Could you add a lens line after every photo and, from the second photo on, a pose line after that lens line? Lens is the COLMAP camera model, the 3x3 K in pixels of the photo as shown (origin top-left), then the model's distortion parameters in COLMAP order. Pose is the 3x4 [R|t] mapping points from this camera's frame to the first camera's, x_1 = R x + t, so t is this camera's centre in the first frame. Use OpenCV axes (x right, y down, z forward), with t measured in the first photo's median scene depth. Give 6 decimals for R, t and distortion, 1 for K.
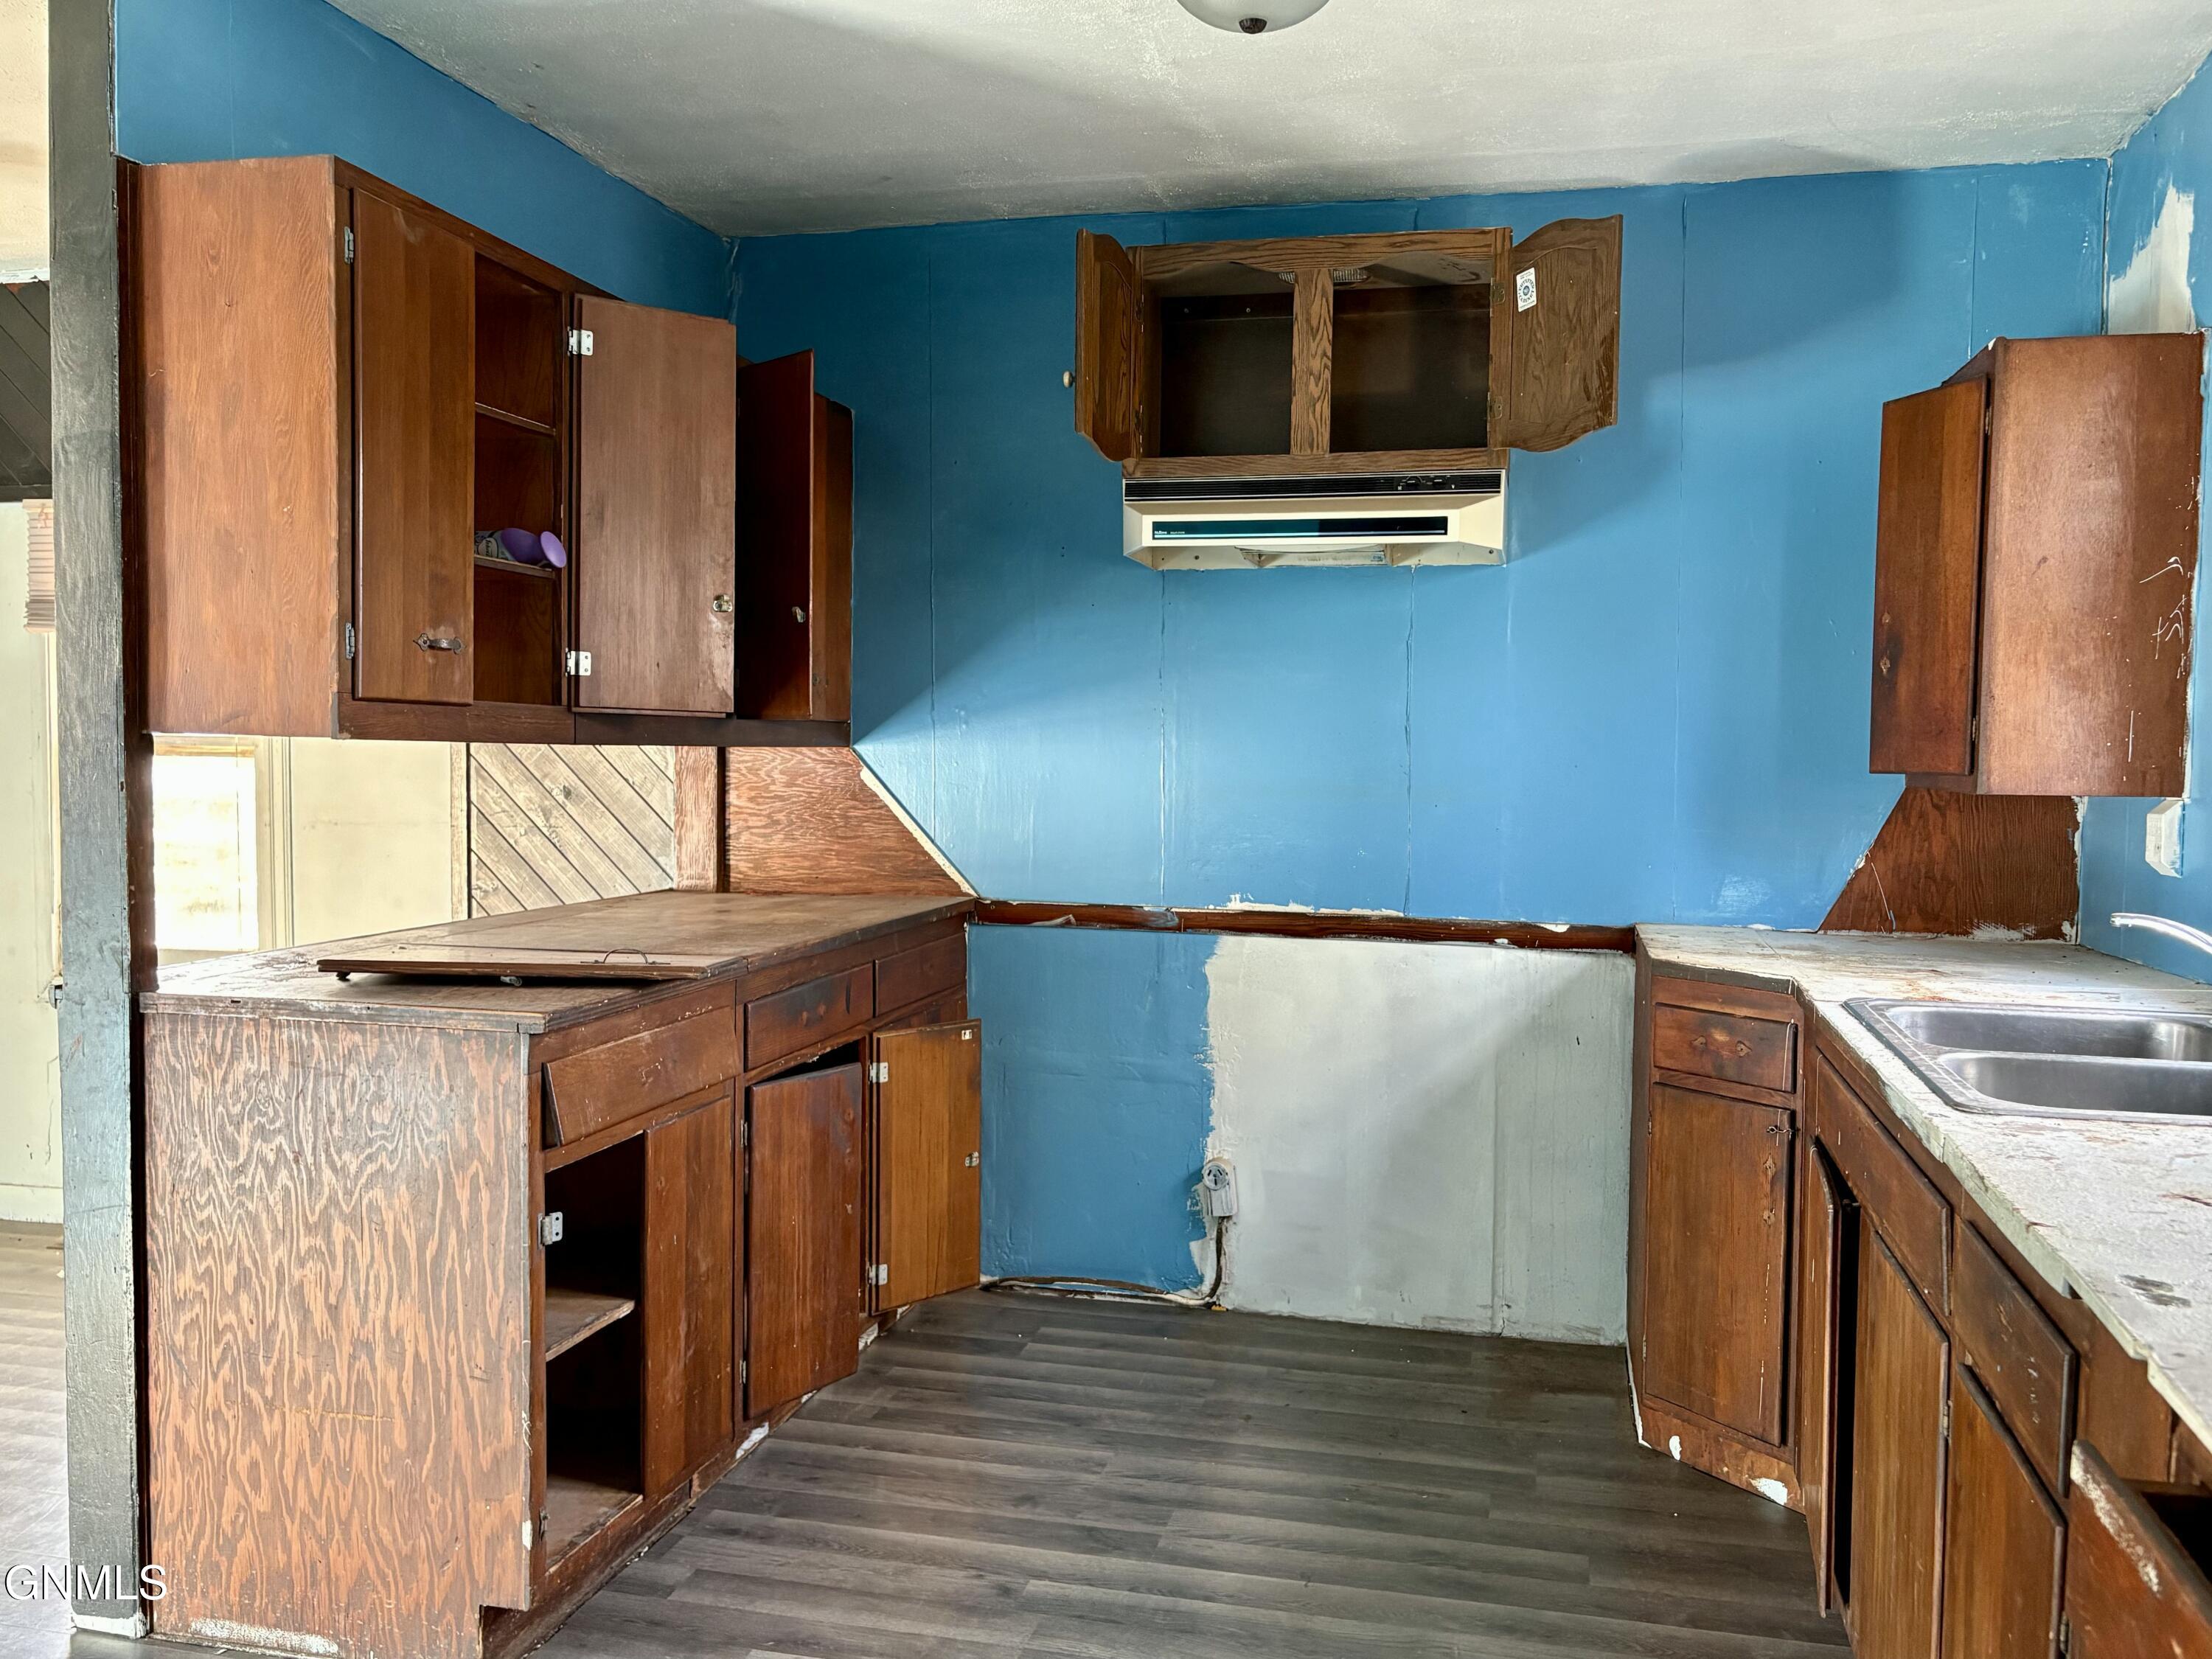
lens RADIAL K [[1844.7, 0, 1103.9], [0, 1844.7, 856.1], [0, 0, 1]] dist [0.021191, 0.002430]
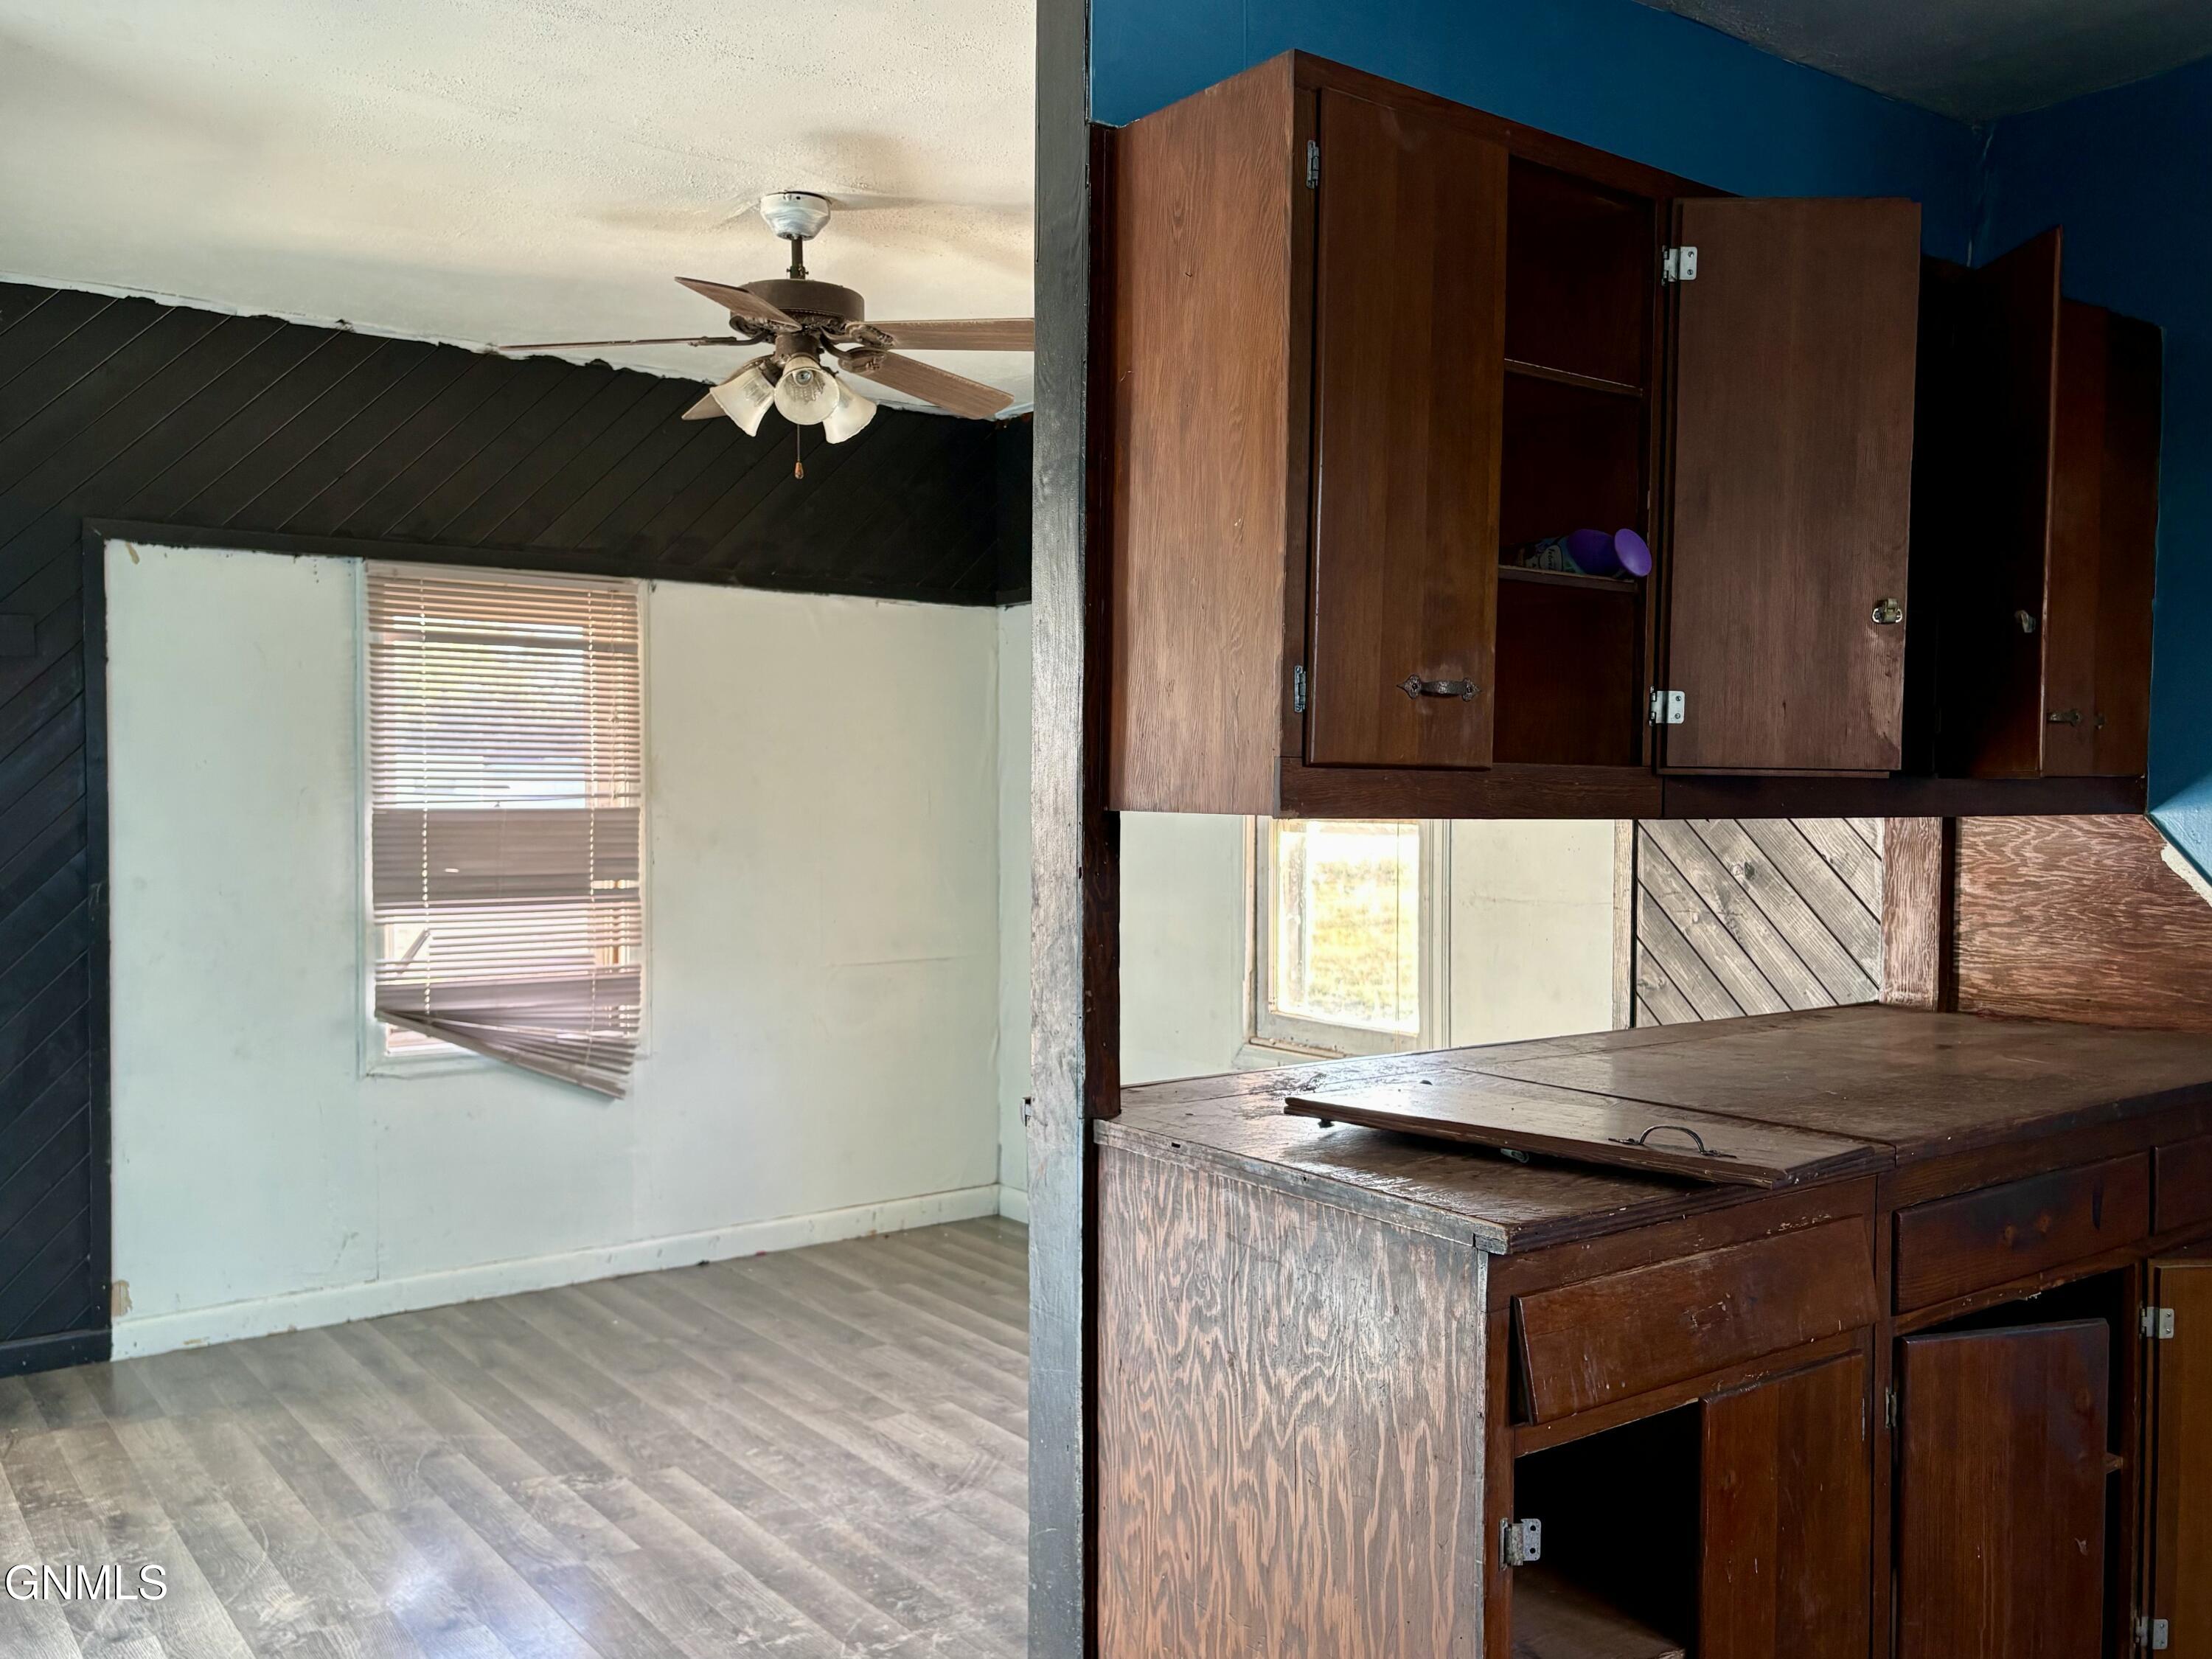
lens RADIAL K [[1844.7, 0, 1103.9], [0, 1844.7, 856.1], [0, 0, 1]] dist [0.021191, 0.002430]
pose [[0.768597, 0.013297, -0.639595, 0.011719], [-0.032194, 0.999321, -0.017912, -0.029624], [0.638922, 0.034358, 0.768503, 0.348101]]
